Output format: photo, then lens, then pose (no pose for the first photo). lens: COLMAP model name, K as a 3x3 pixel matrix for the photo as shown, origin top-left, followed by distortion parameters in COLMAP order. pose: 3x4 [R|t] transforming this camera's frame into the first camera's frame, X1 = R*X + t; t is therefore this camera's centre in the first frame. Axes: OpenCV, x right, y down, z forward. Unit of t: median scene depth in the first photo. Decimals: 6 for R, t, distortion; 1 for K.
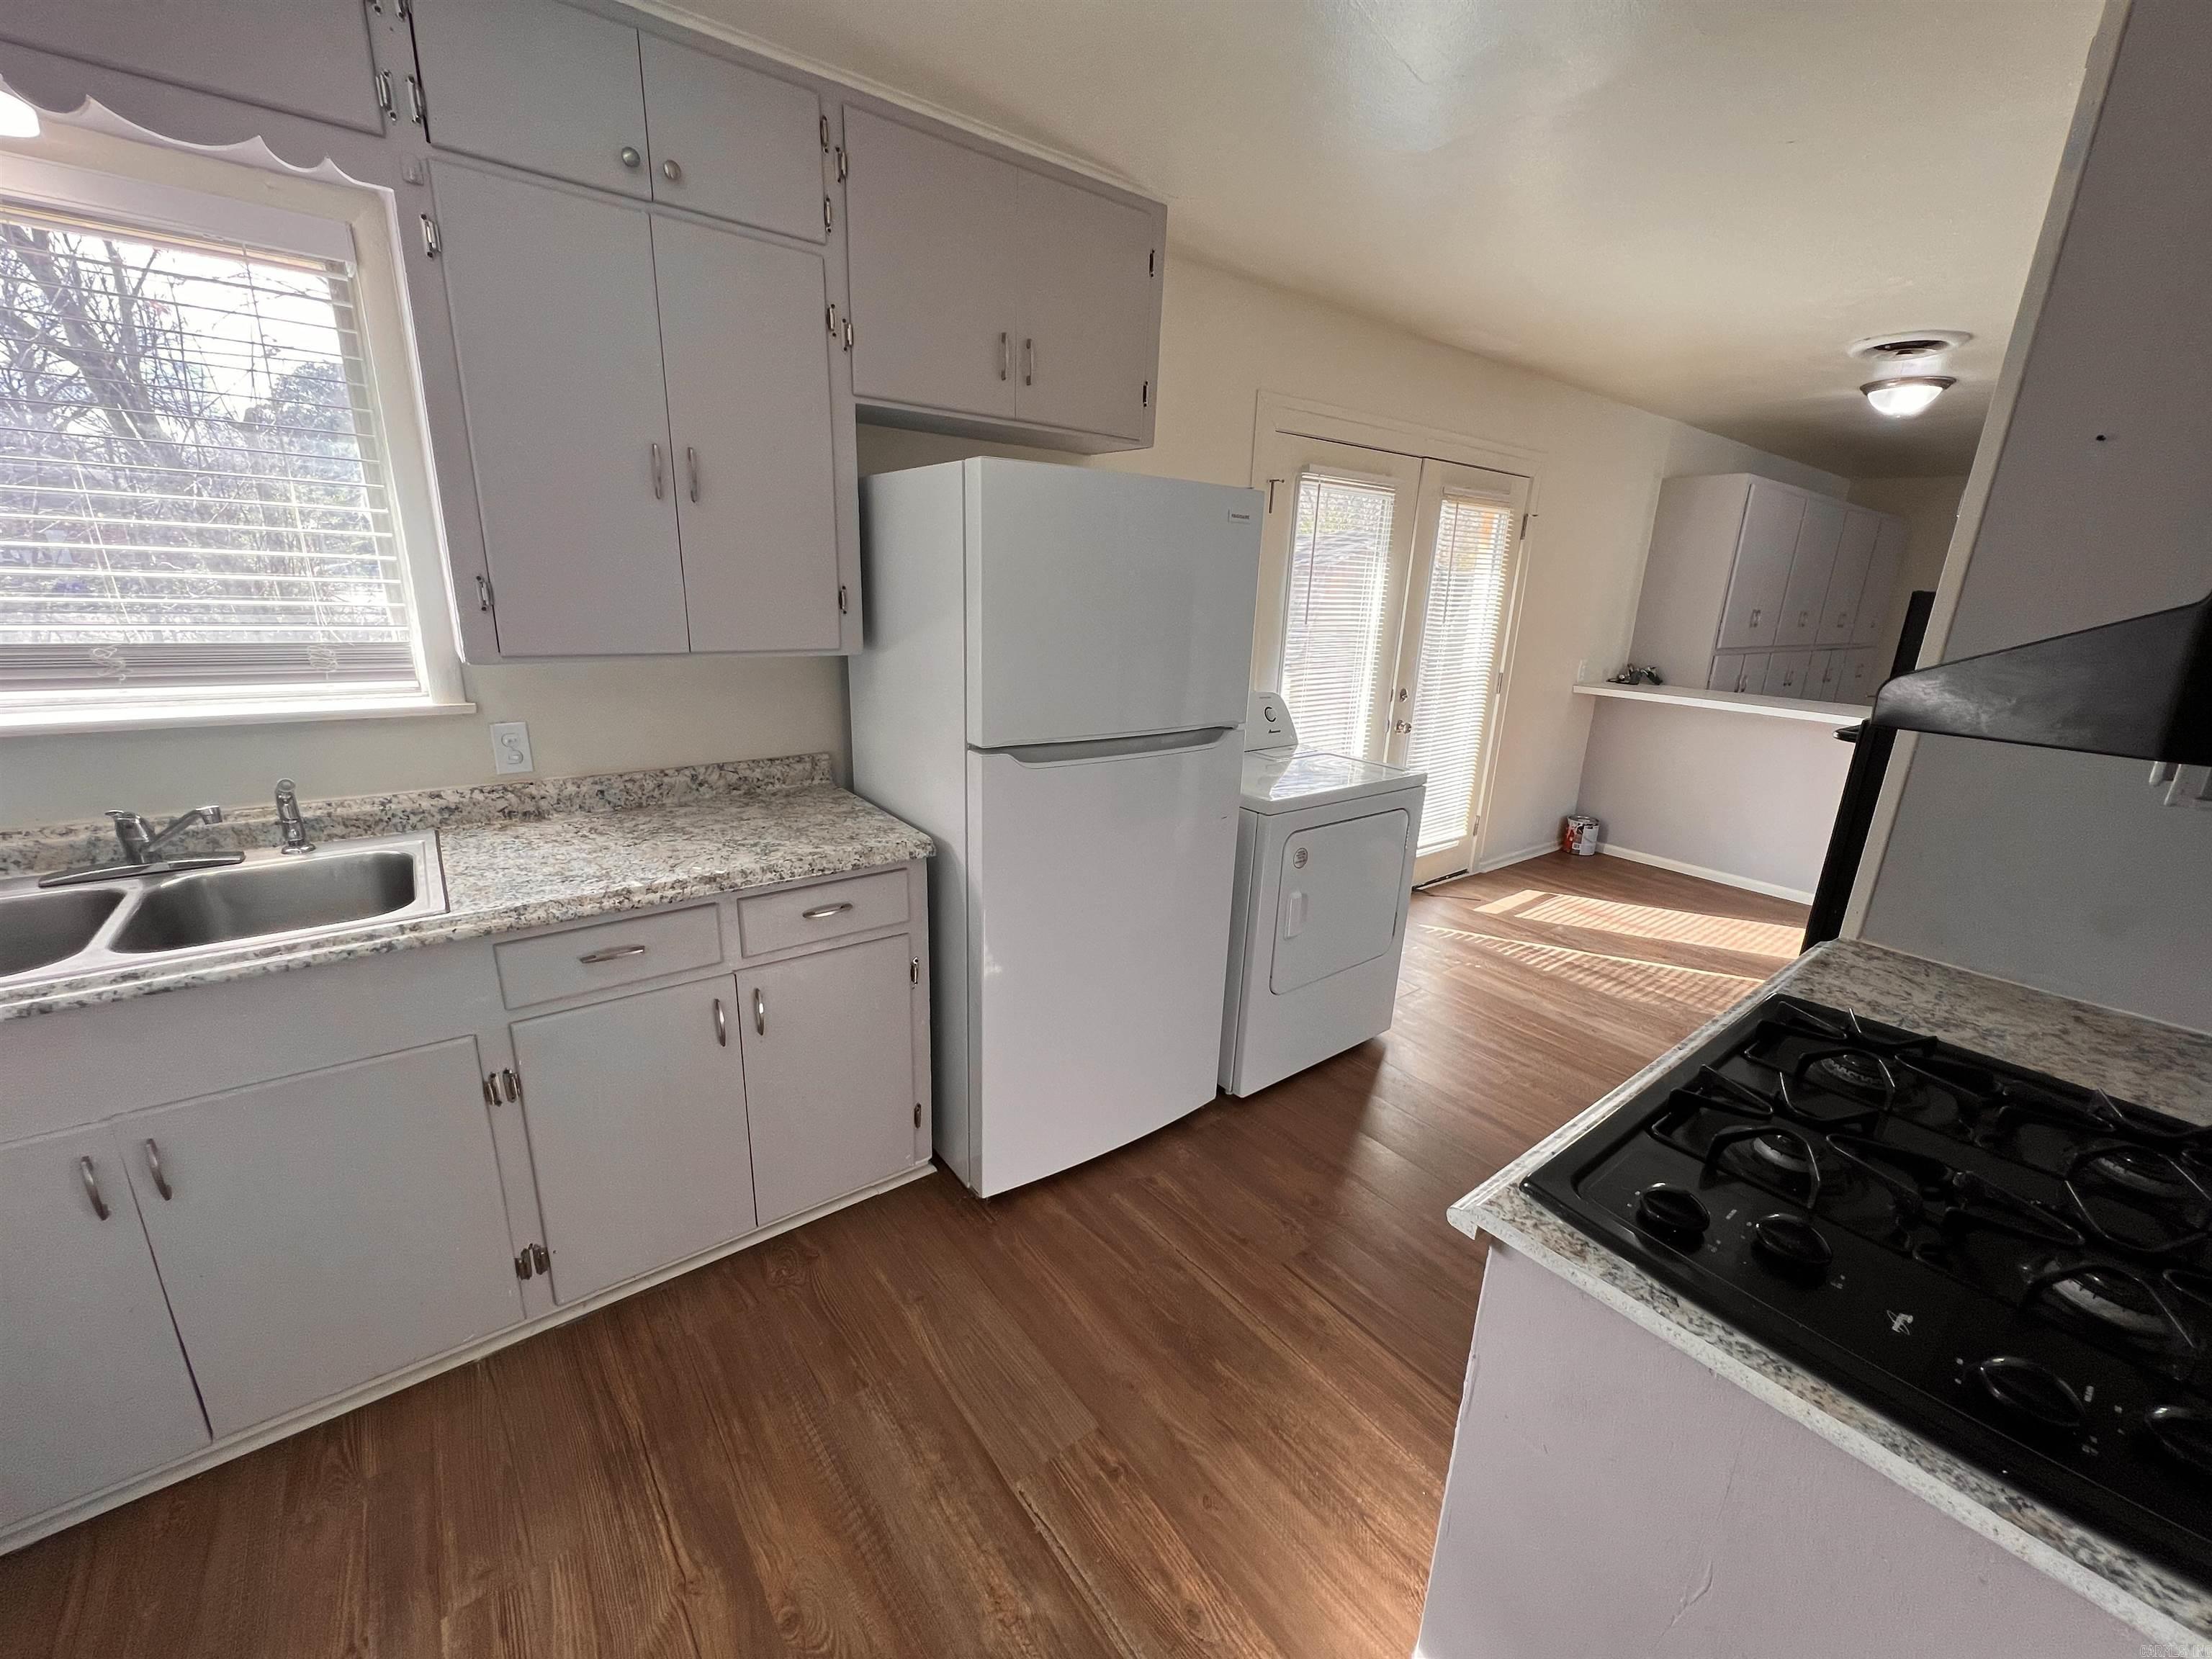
lens RADIAL K [[884.5, 0, 1103.8], [0, 884.5, 829.0], [0, 0, 1]] dist [0.000979, -0.001035]
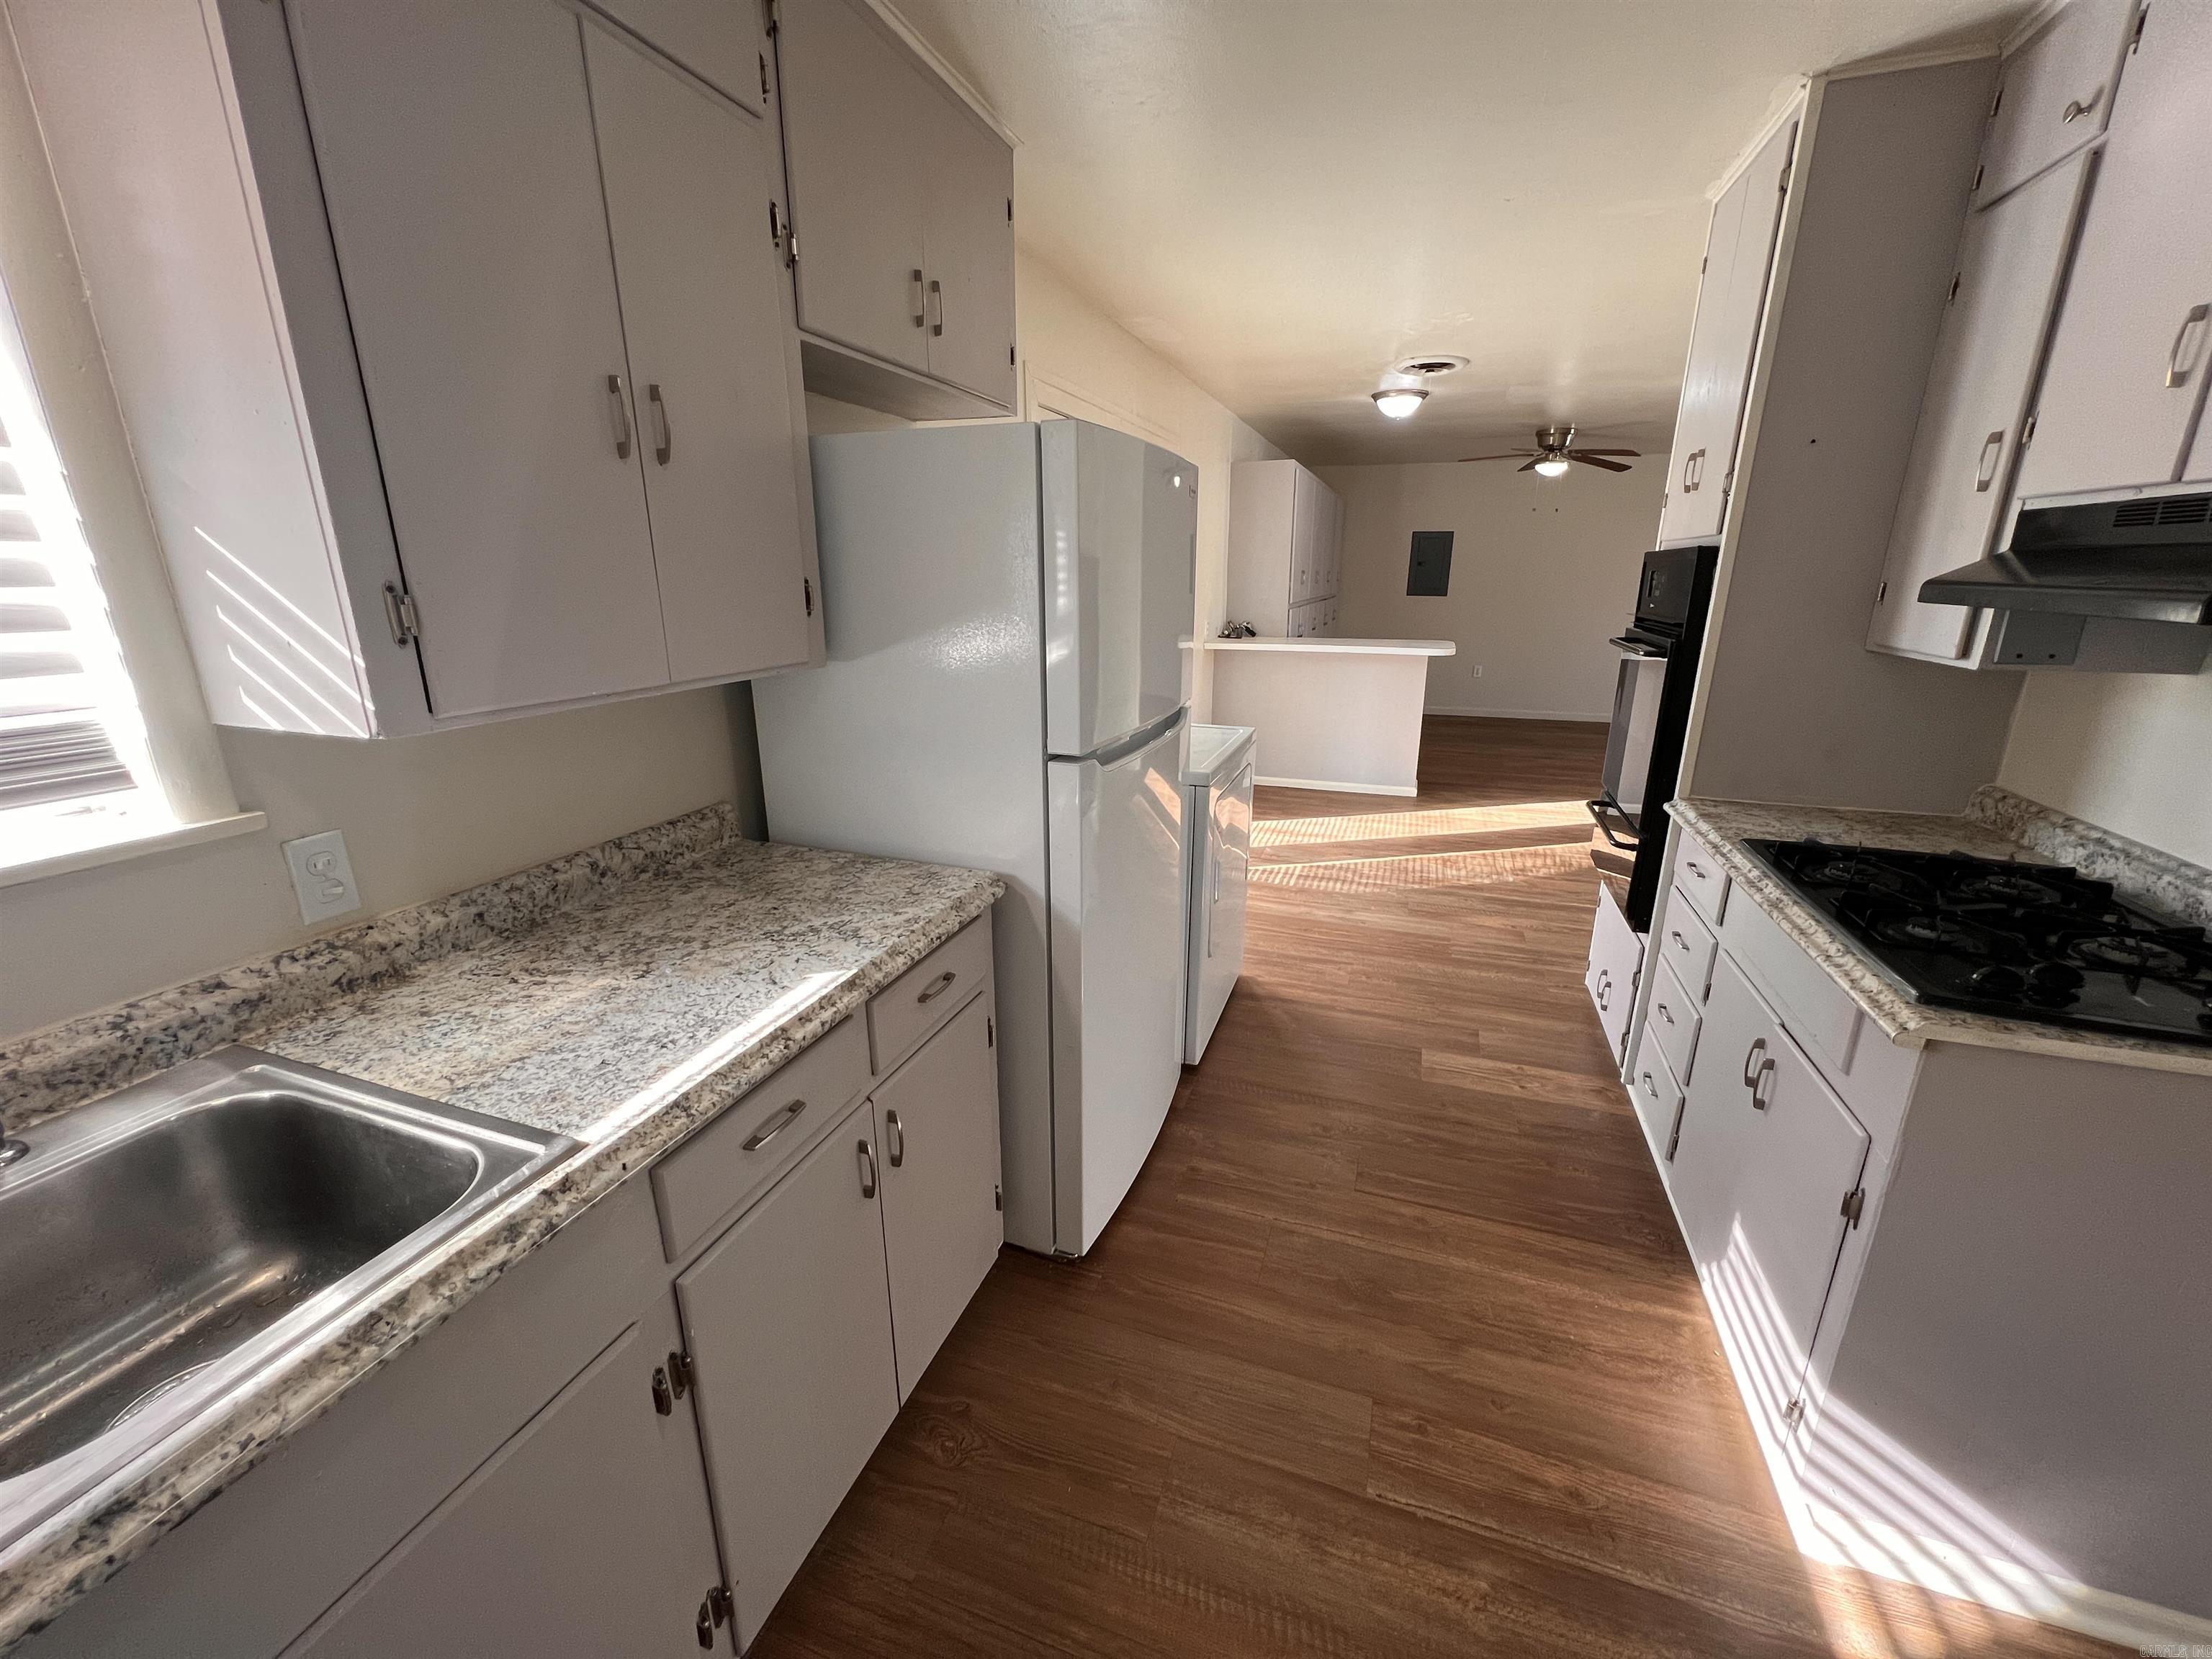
lens RADIAL K [[884.5, 0, 1103.6], [0, 884.5, 830.7], [0, 0, 1]] dist [0.000979, -0.001035]
pose [[0.839617, -0.189972, 0.508876, -0.538353], [0.178969, 0.981287, 0.071042, -0.071849], [-0.512849, 0.031425, 0.857904, 0.224086]]
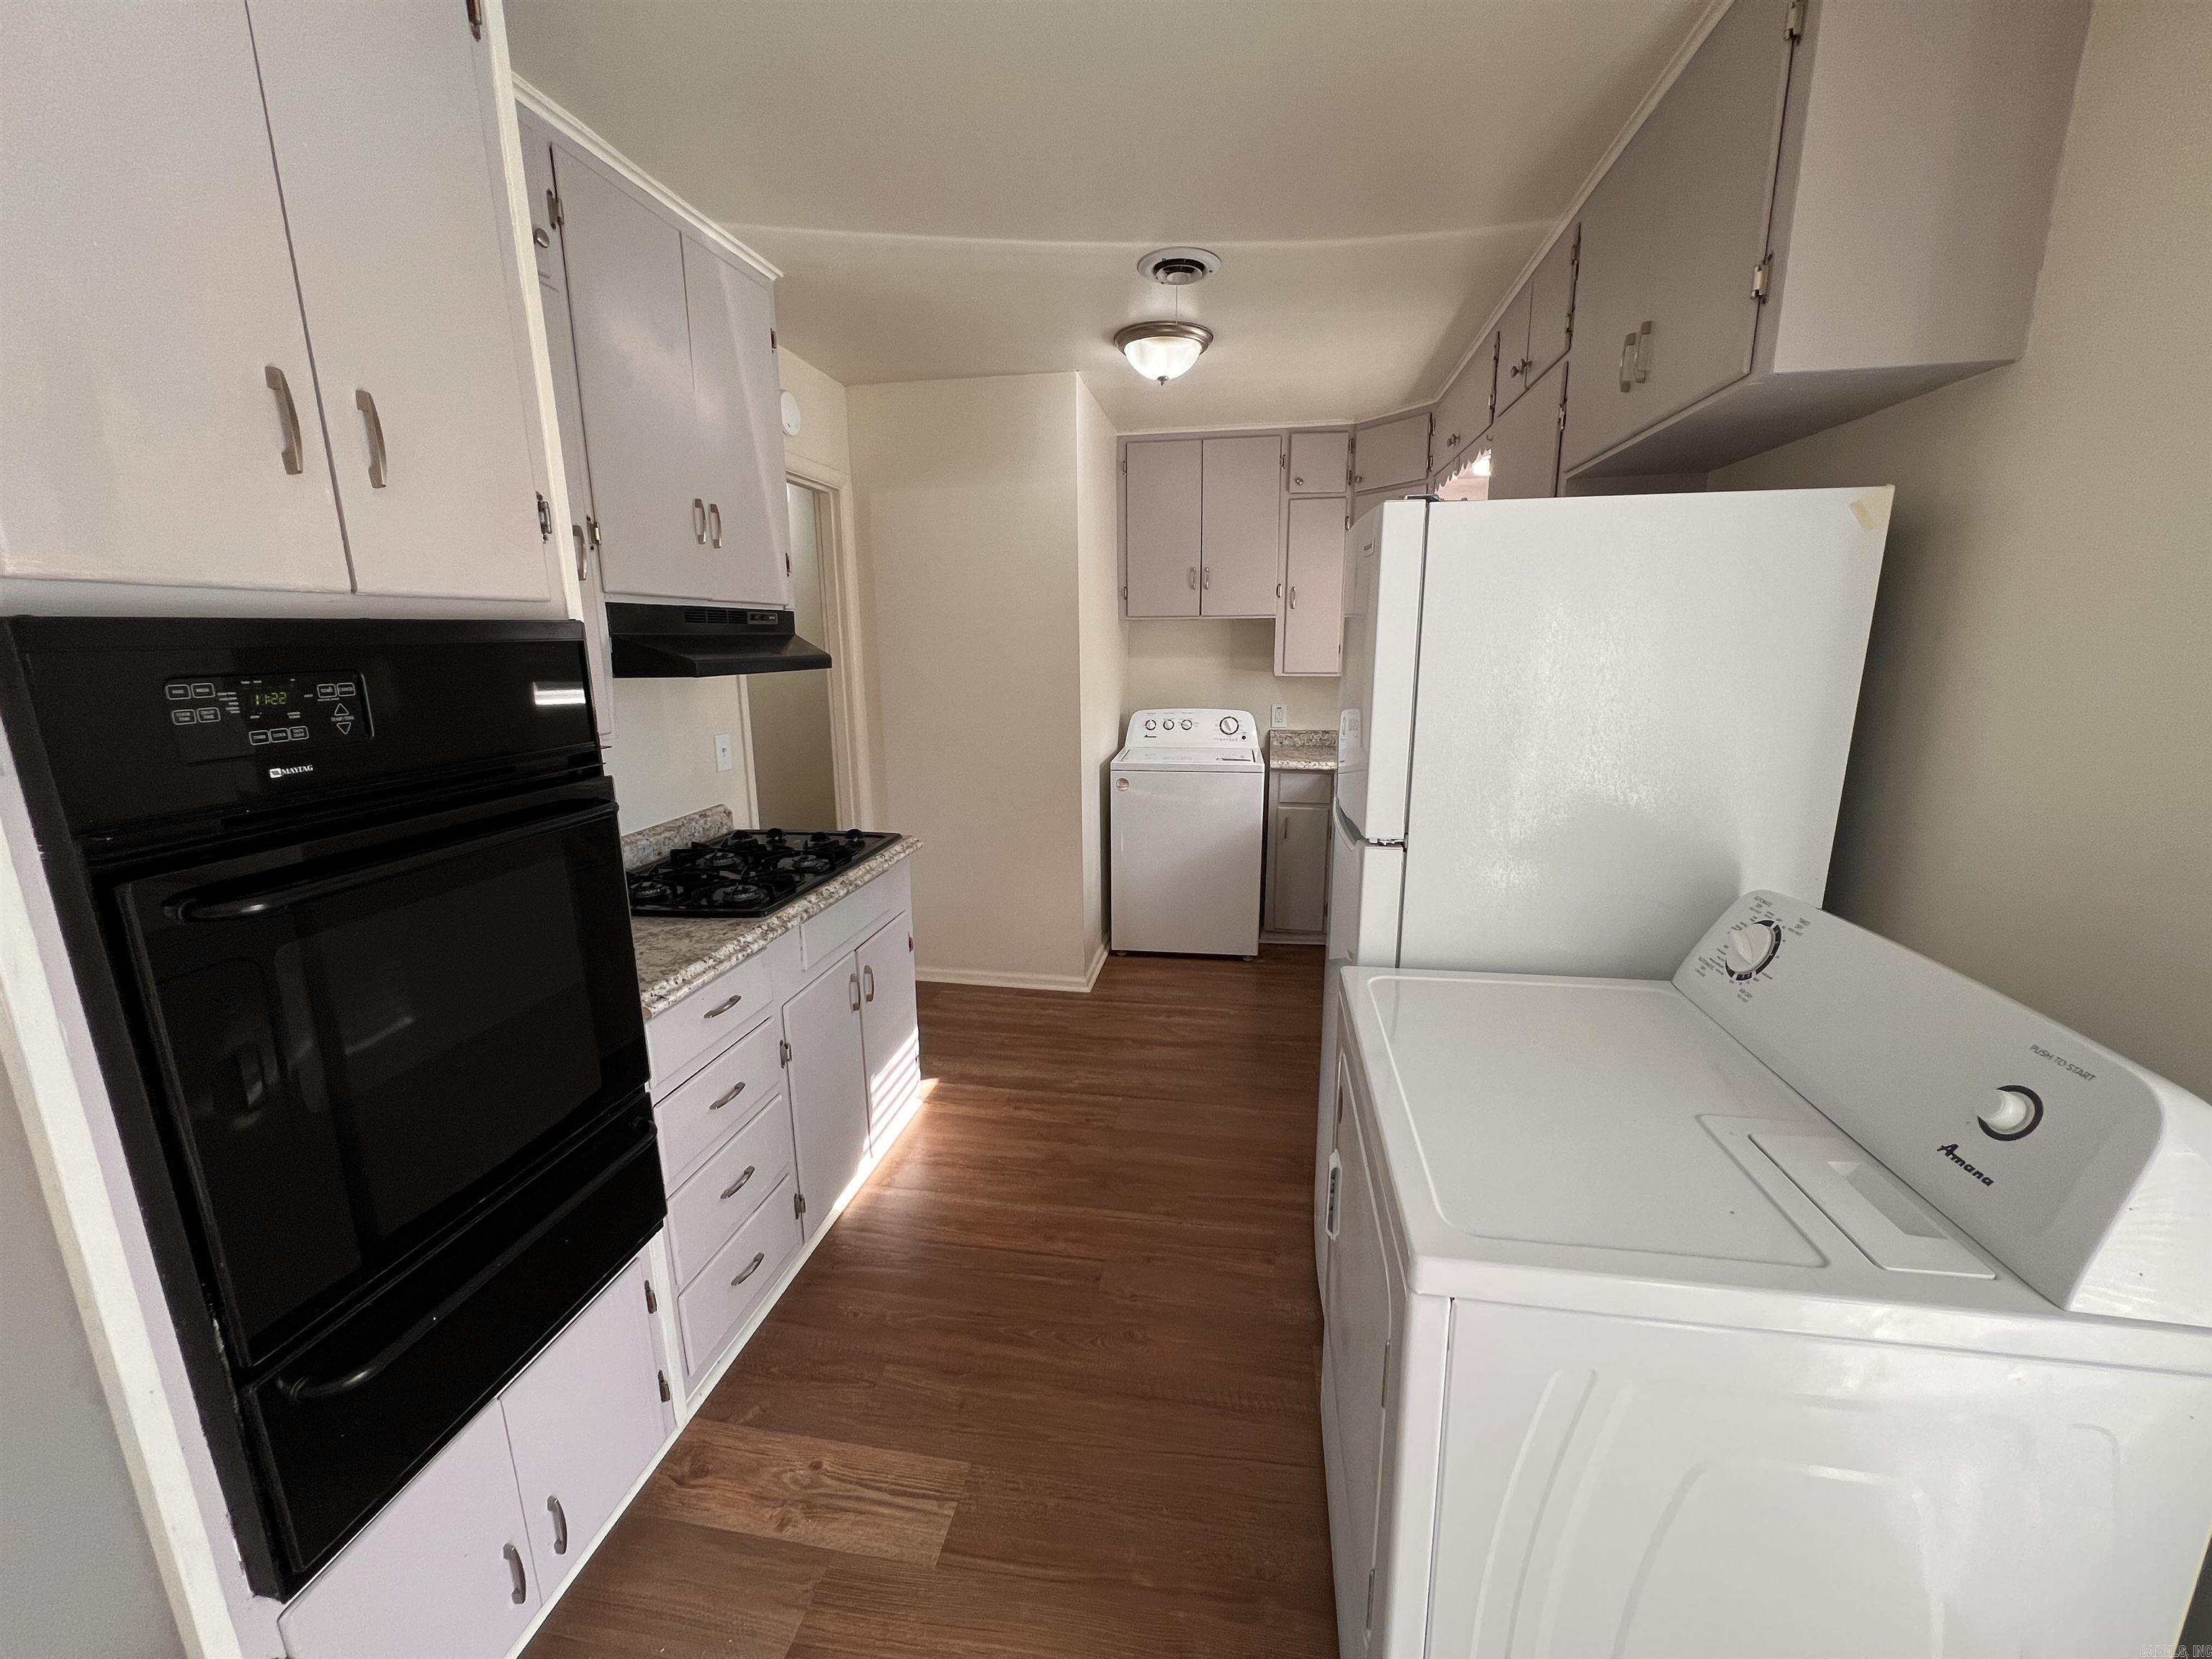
lens RADIAL K [[884.5, 0, 1108.6], [0, 884.5, 829.1], [0, 0, 1]] dist [0.000979, -0.001035]
pose [[-0.732946, 0.114099, -0.670651, 0.882139], [-0.207877, 0.901116, 0.380495, -0.397553], [0.647748, 0.418295, -0.636751, 1.509865]]
